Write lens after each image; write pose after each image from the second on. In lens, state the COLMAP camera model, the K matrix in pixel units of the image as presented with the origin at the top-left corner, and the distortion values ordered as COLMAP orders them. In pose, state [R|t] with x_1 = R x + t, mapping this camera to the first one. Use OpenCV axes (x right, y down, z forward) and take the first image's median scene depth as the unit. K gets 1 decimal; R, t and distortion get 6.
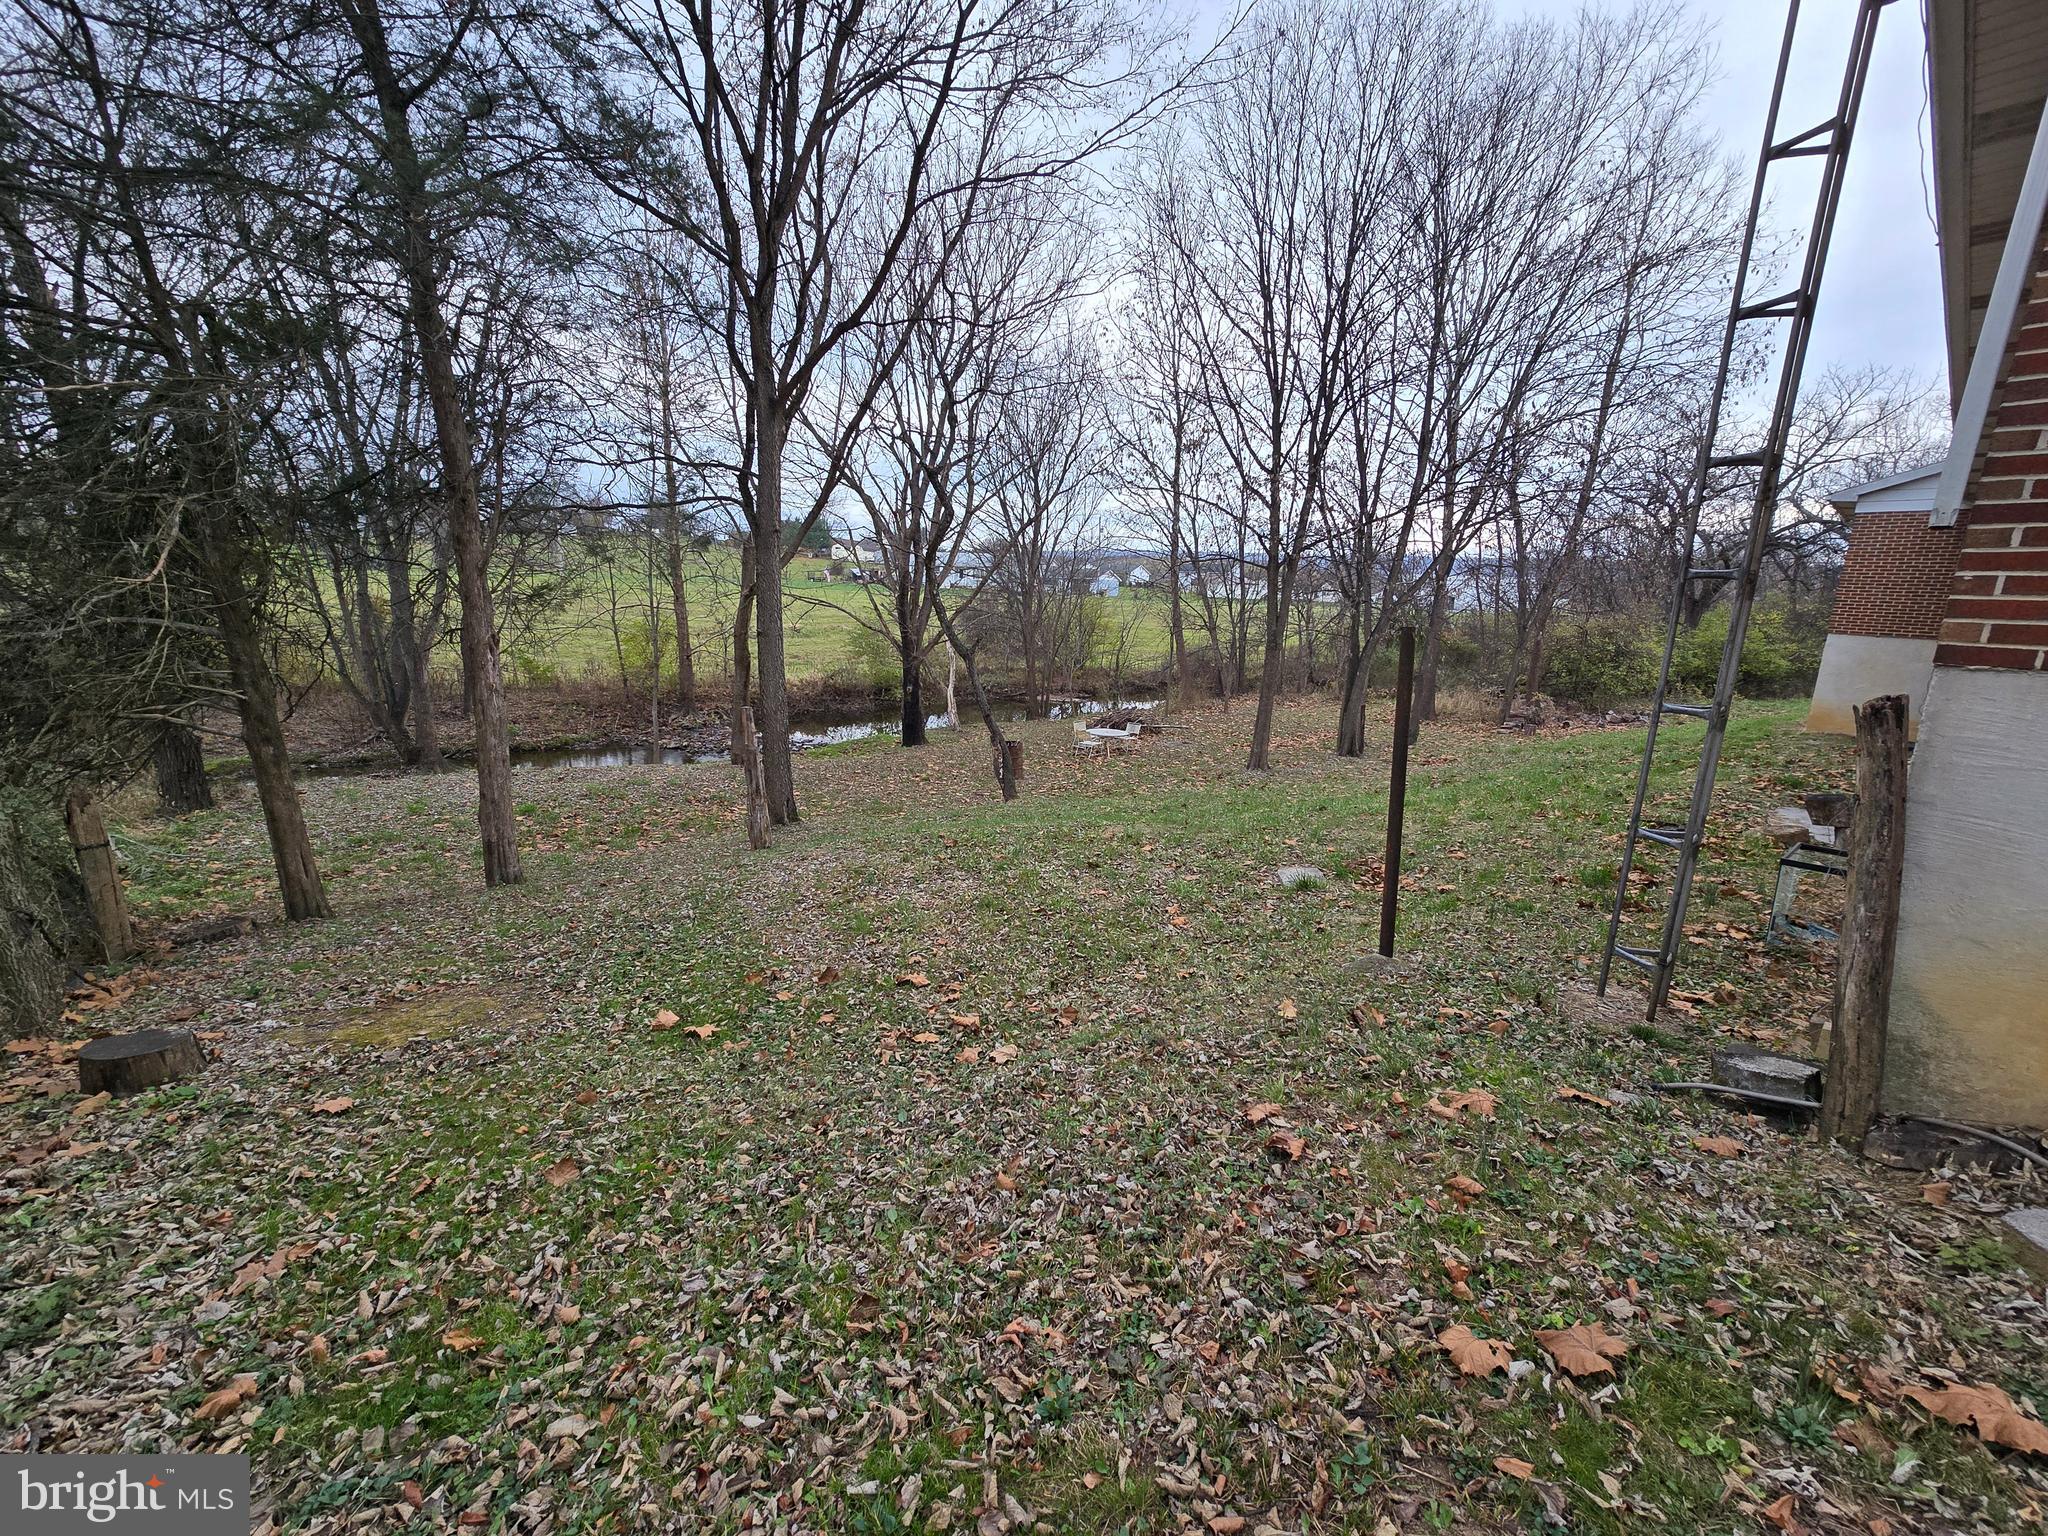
lens RADIAL K [[830.1, 0, 1031.5], [0, 830.1, 763.3], [0, 0, 1]] dist [-0.007972, 0.001469]
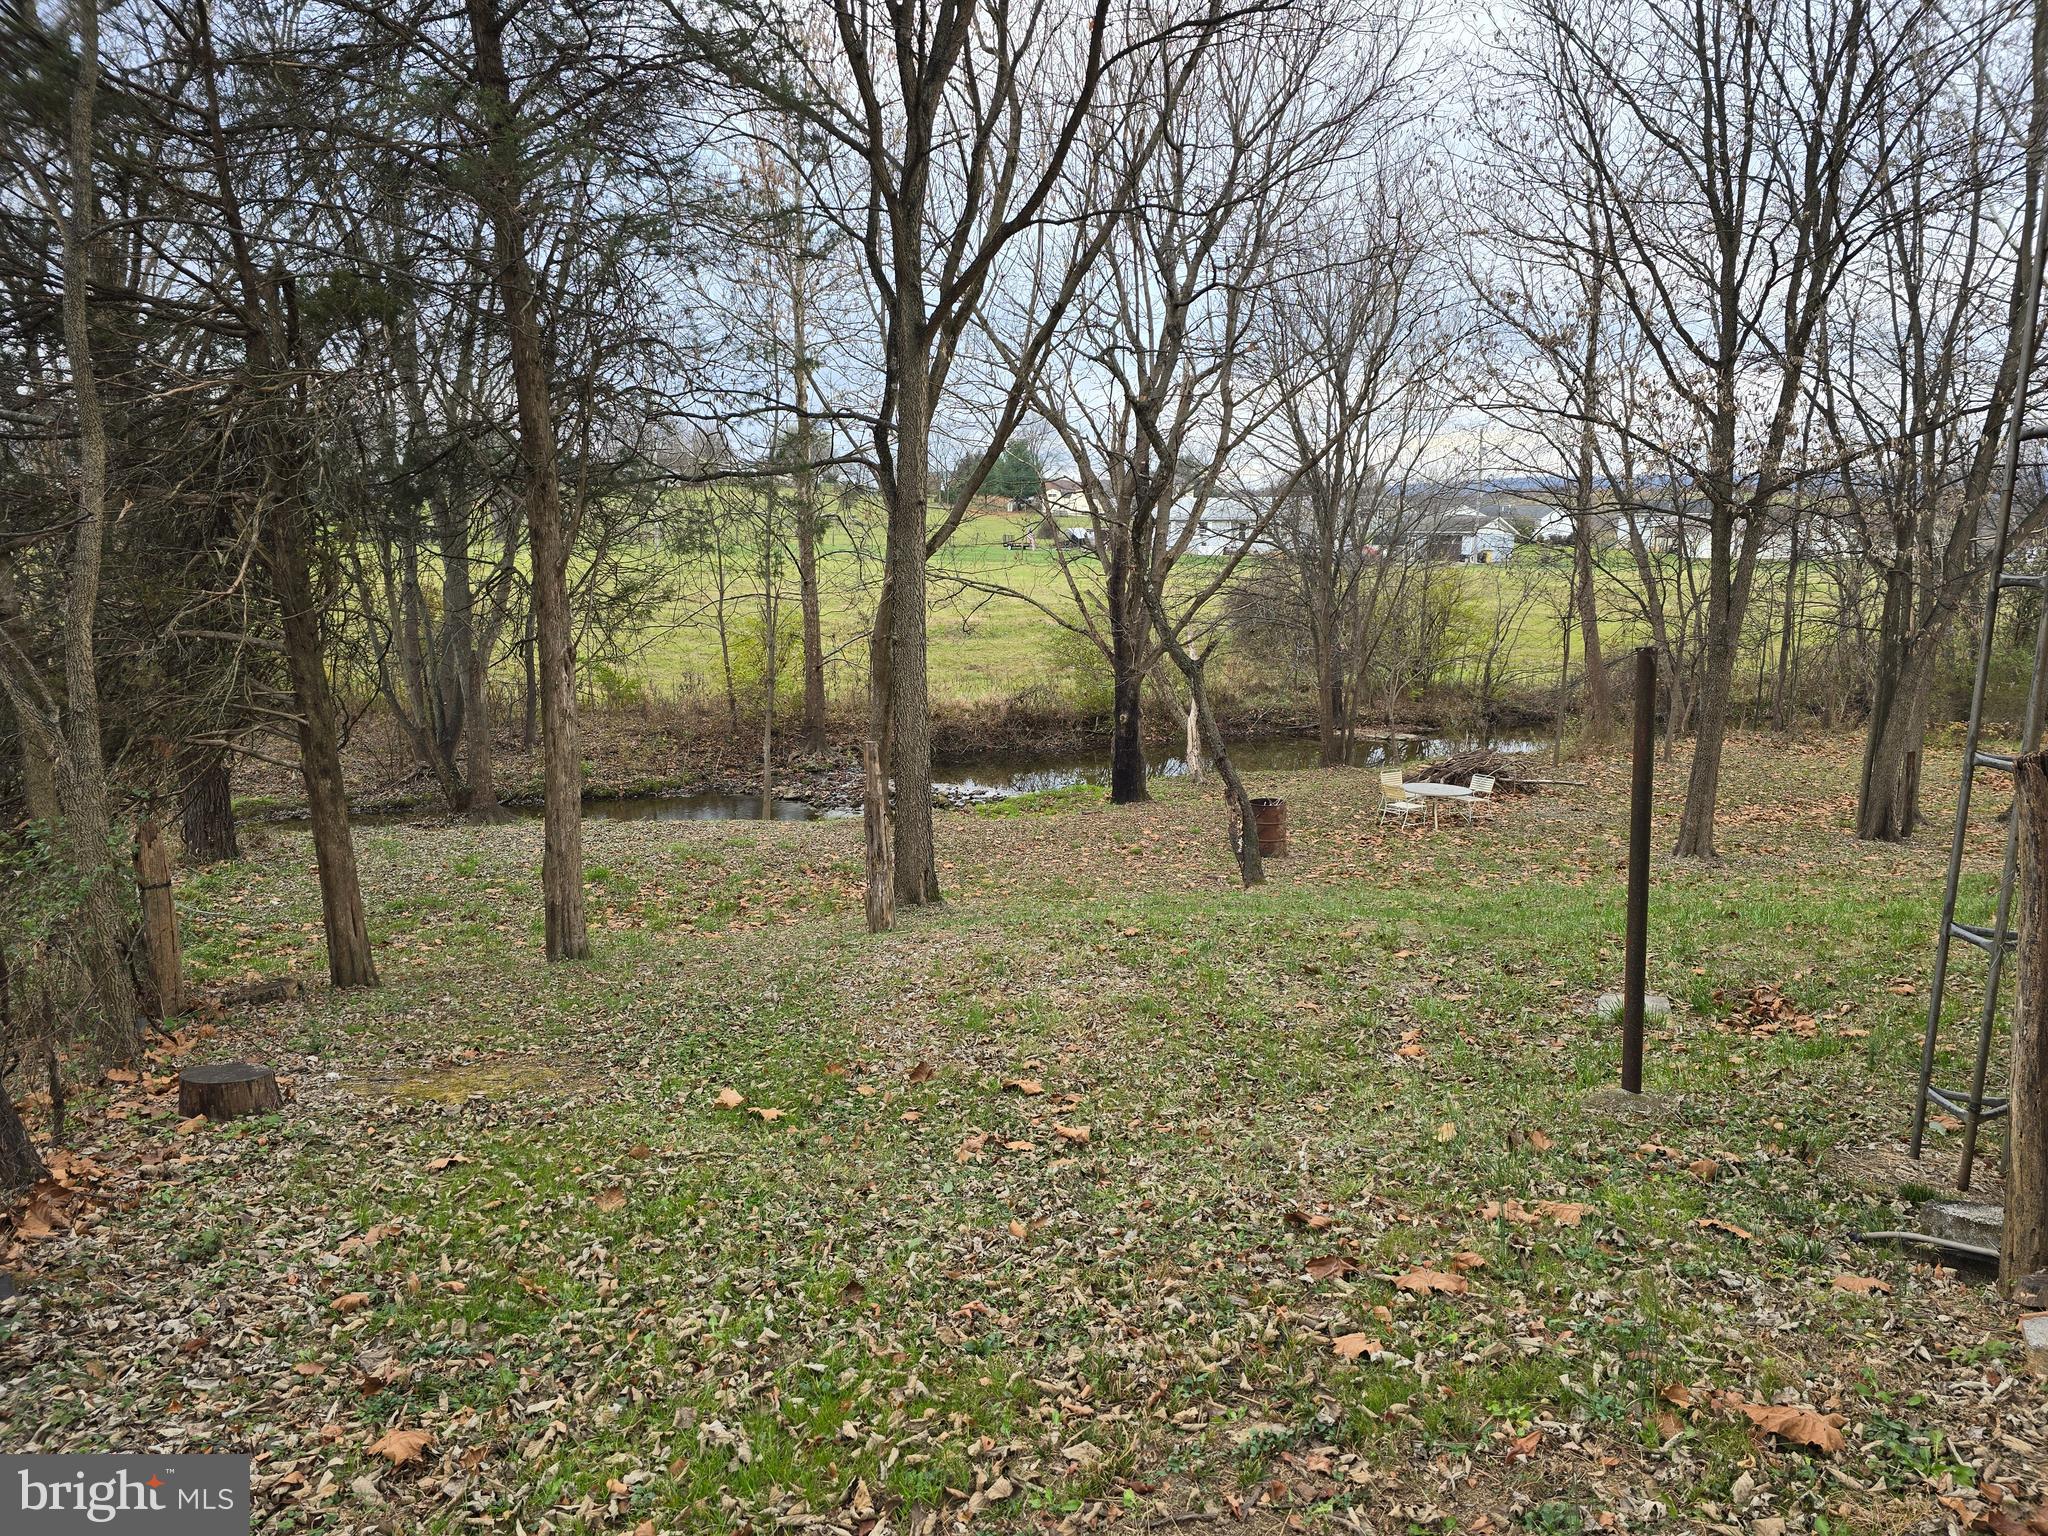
lens RADIAL K [[1368.7, 0, 1024.5], [0, 1368.7, 771.6], [0, 0, 1]] dist [0.065019, -0.052596]
pose [[0.968835, 0.018439, -0.247022, 0.088294], [-0.030372, 0.998544, -0.044582, 0.009164], [0.245840, 0.050695, 0.967984, -0.143772]]
